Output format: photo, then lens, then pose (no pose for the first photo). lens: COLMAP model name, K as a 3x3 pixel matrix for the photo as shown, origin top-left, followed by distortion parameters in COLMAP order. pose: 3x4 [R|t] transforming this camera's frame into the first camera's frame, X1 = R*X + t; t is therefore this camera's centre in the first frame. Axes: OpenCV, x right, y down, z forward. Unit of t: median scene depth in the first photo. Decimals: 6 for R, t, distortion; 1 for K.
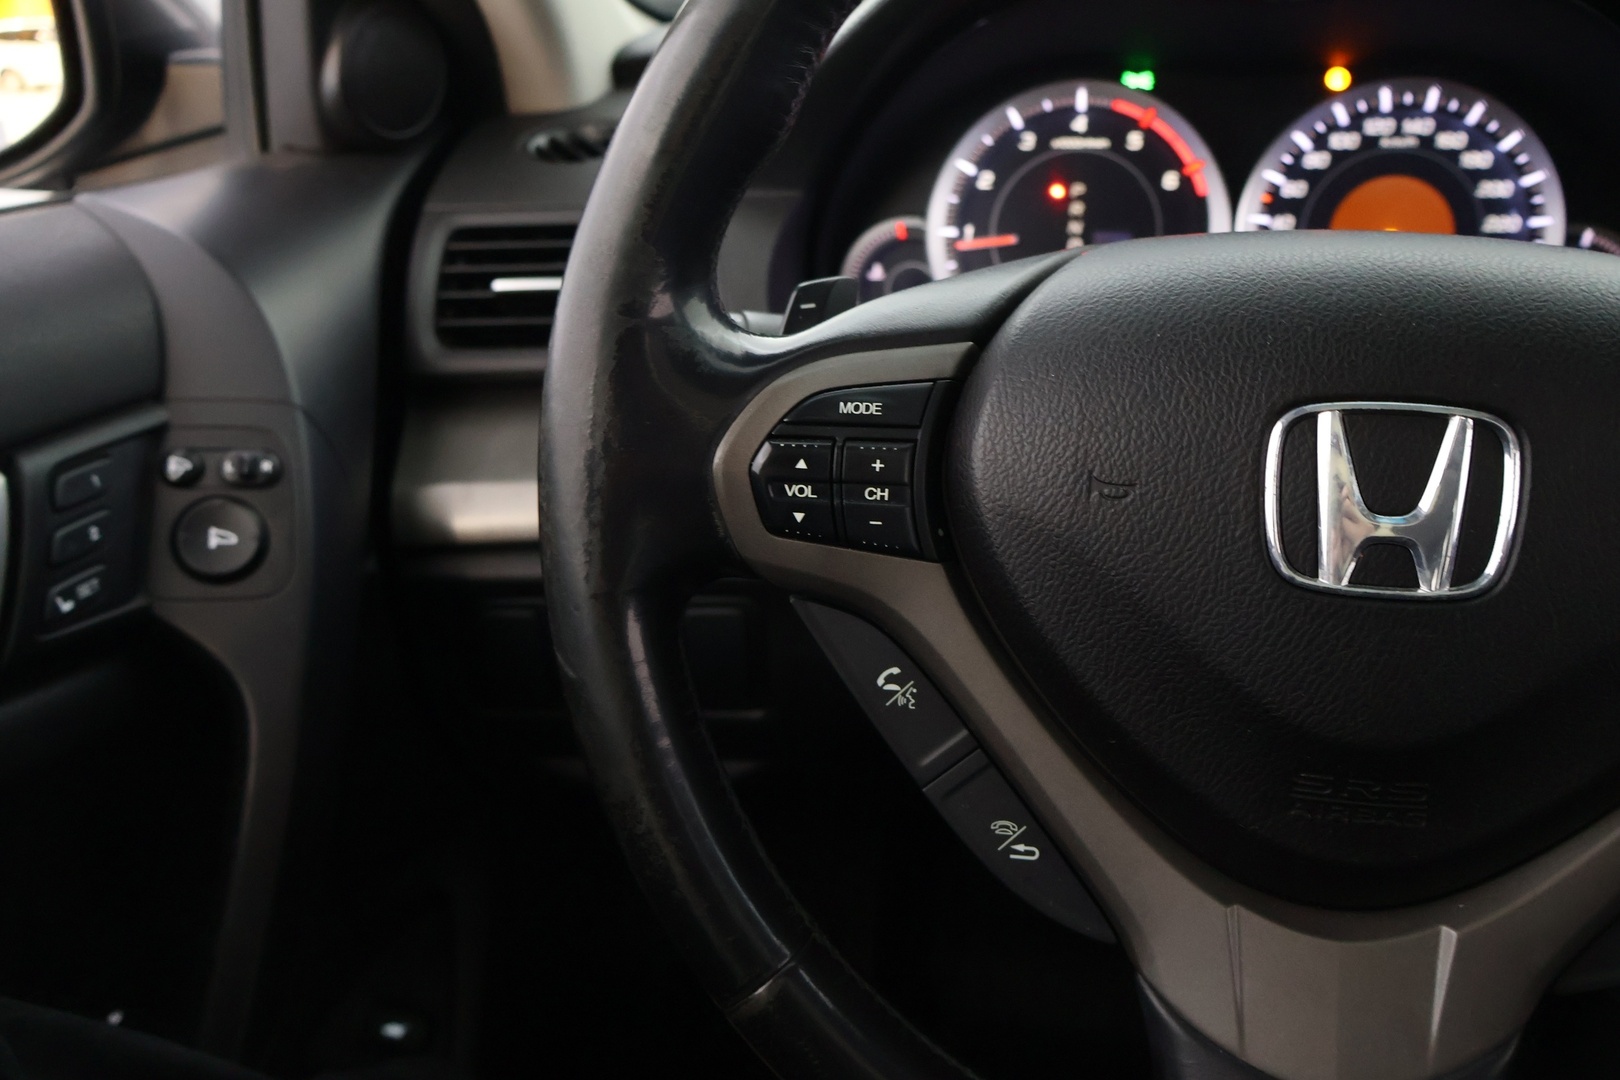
lens RADIAL K [[1375.2, 0, 807.8], [0, 1375.2, 540.2], [0, 0, 1]] dist [-0.001811, 0.001847]
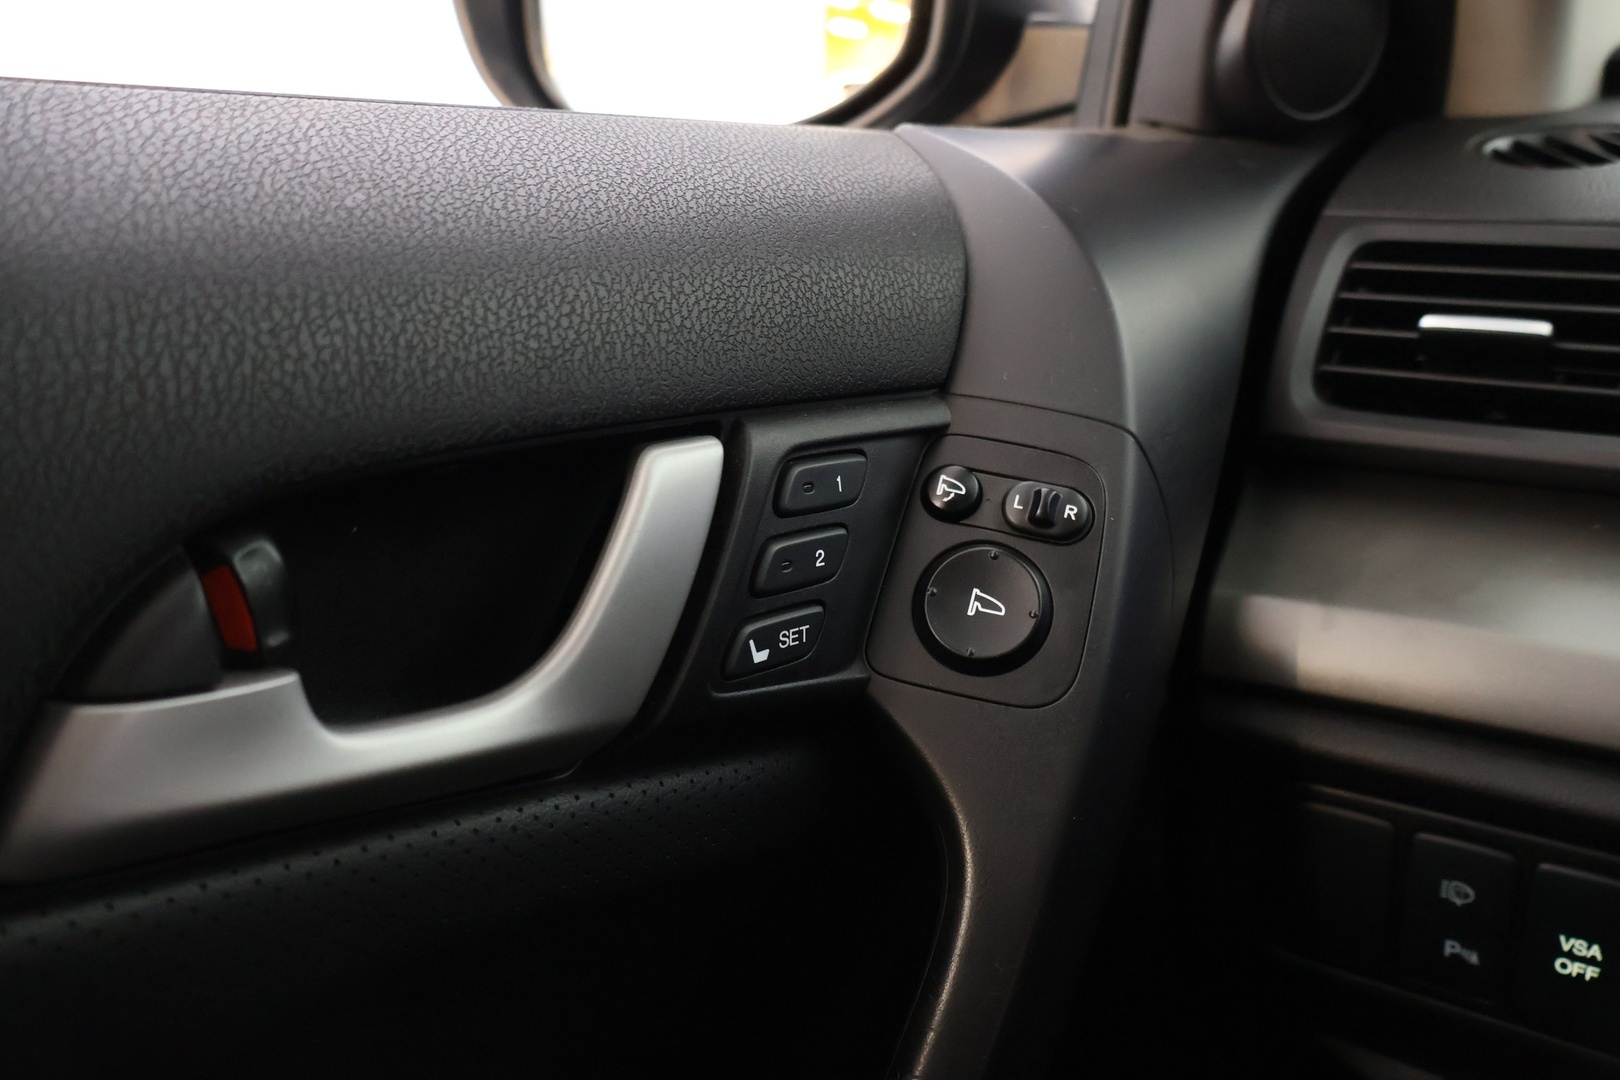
lens RADIAL K [[1375.2, 0, 811.5], [0, 1375.2, 541.0], [0, 0, 1]] dist [-0.001811, 0.001847]
pose [[0.863881, 0.178102, -0.471157, -0.187179], [-0.221343, 0.974476, -0.037477, 0.011345], [0.452457, 0.136662, 0.881253, 0.365488]]
